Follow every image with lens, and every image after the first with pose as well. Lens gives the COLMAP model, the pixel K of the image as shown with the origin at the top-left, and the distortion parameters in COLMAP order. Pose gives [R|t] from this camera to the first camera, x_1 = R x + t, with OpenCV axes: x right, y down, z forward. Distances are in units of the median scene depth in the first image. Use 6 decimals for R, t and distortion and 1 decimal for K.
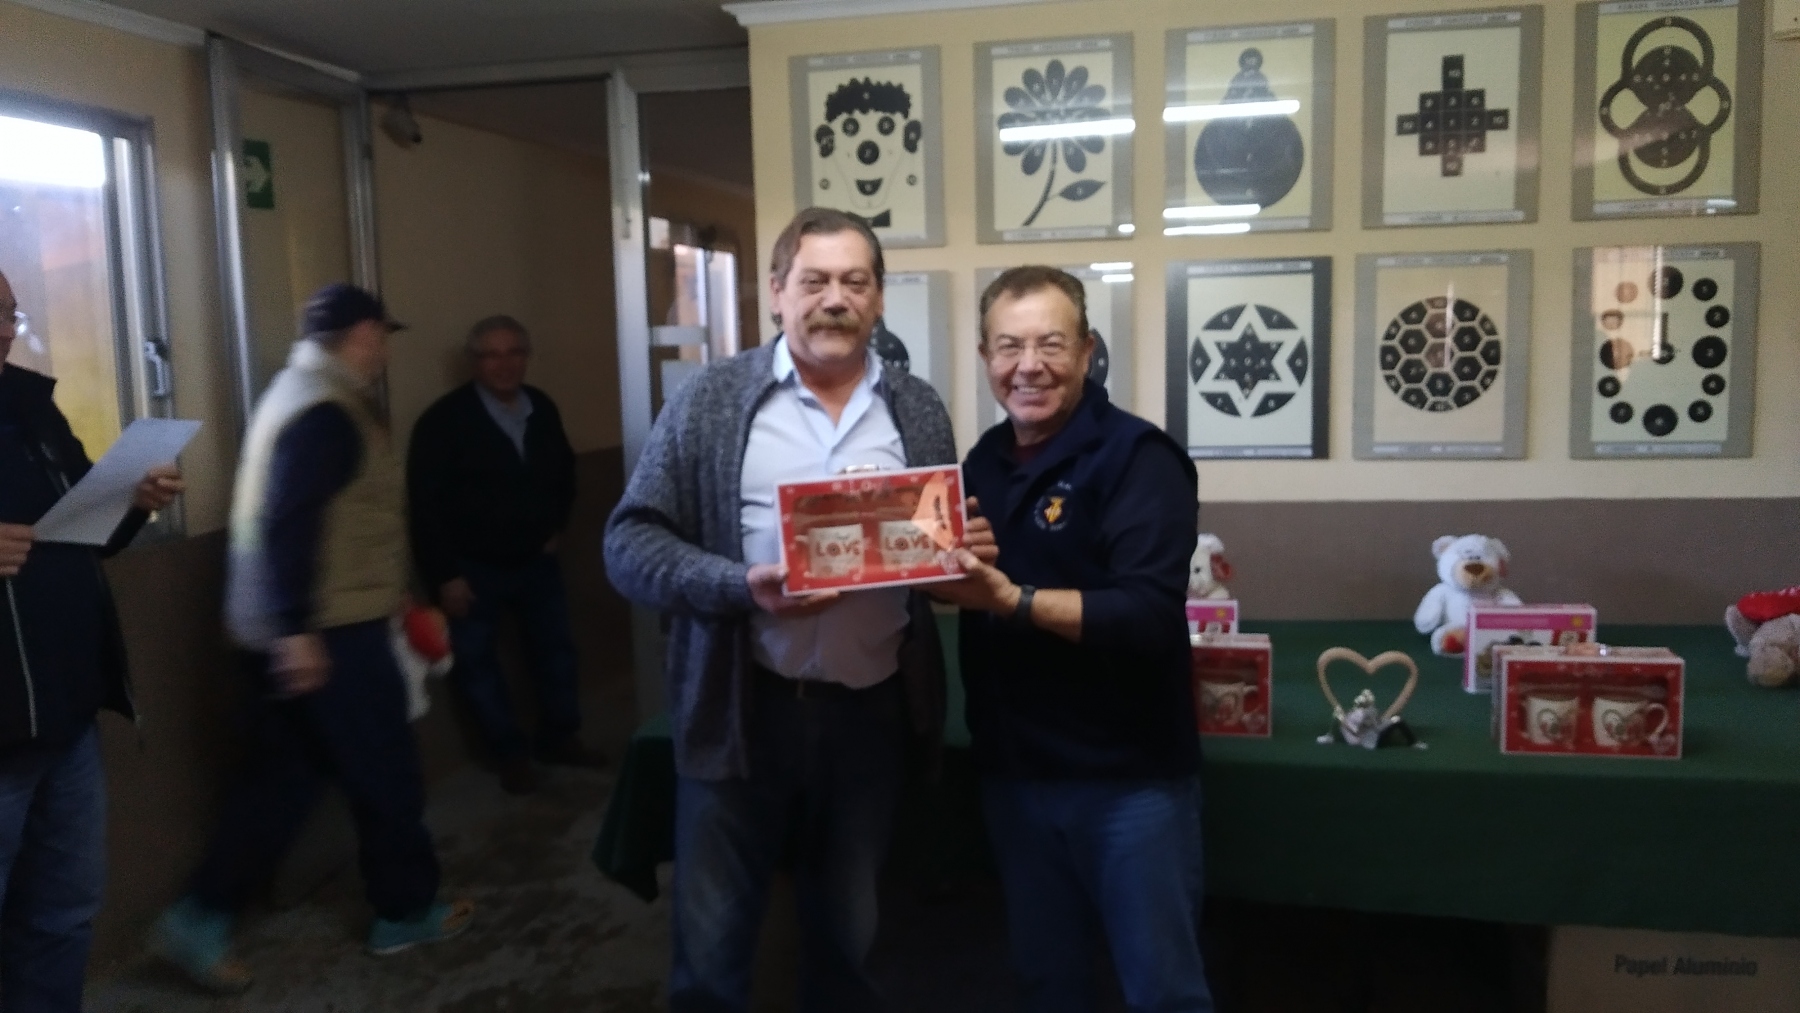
lens RADIAL K [[1457.8, 0, 900.0], [0, 1457.8, 506.5], [0, 0, 1]] dist [0.054949, -0.097376]
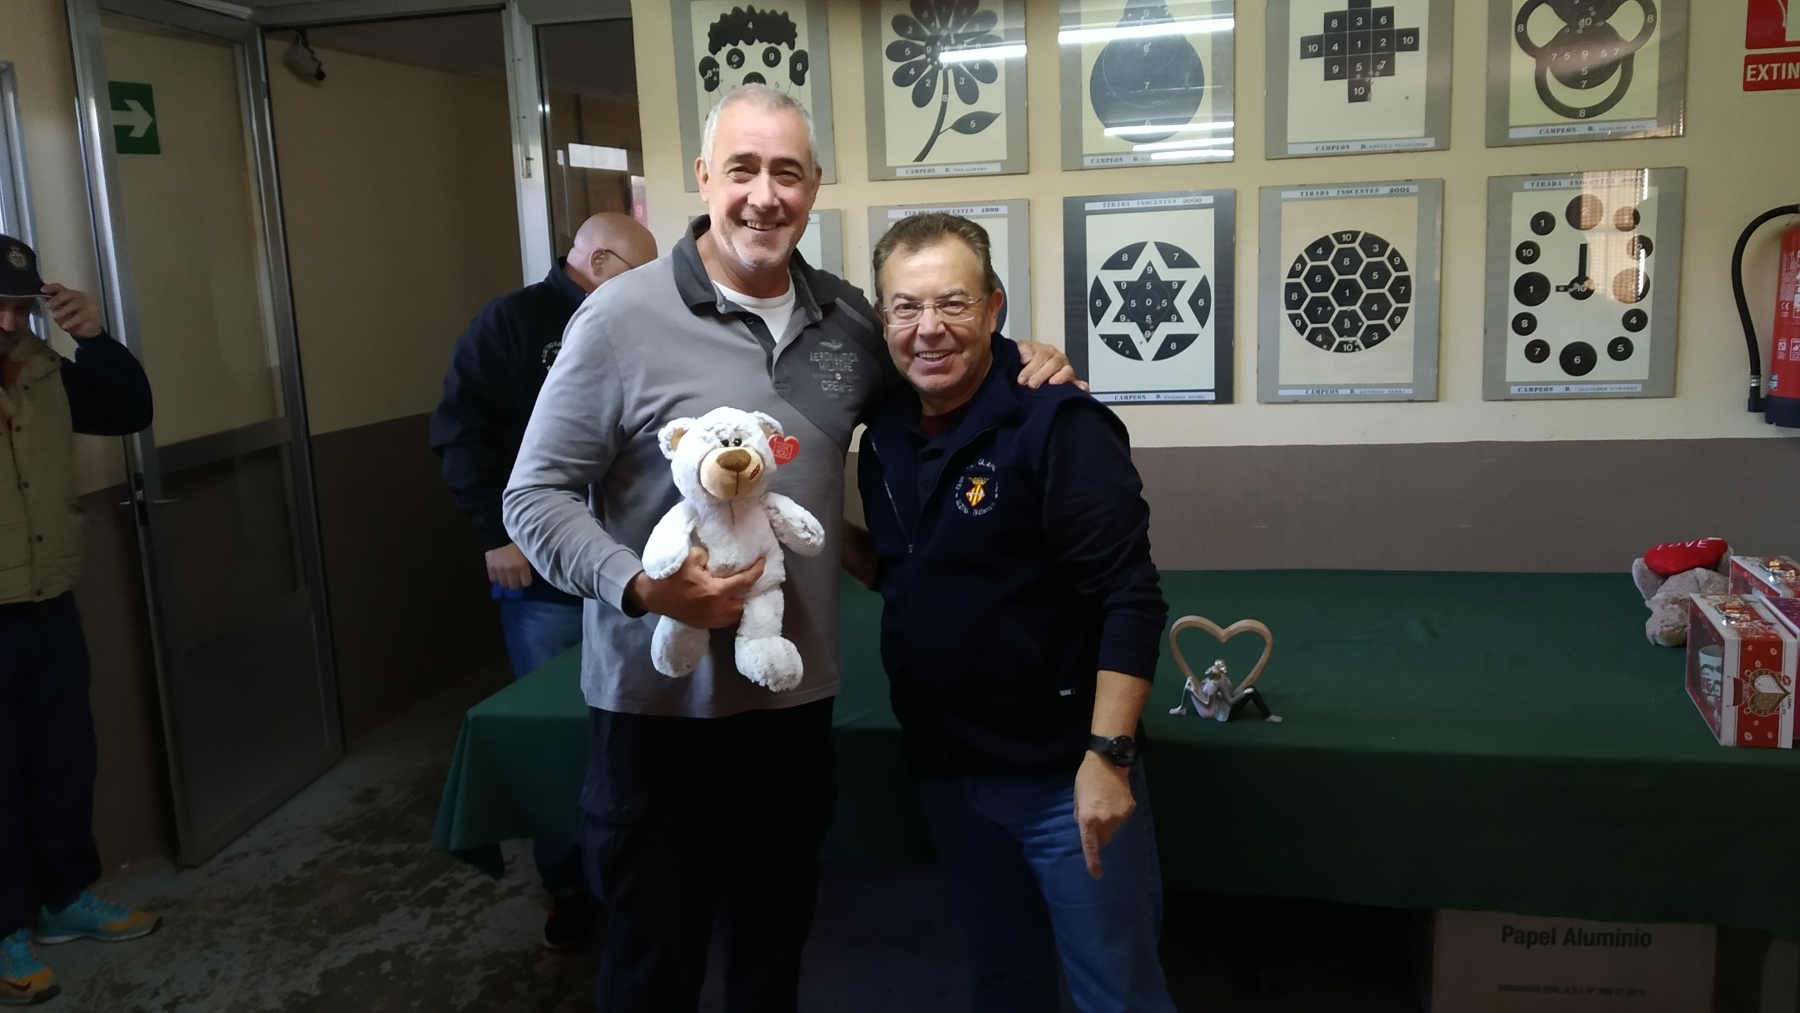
lens RADIAL K [[1457.8, 0, 900.0], [0, 1457.8, 506.5], [0, 0, 1]] dist [0.054949, -0.097376]
pose [[0.999592, -0.012721, -0.025584, 0.100469], [0.014208, 0.998168, 0.058817, -0.024761], [0.024789, -0.059156, 0.997941, 0.036261]]
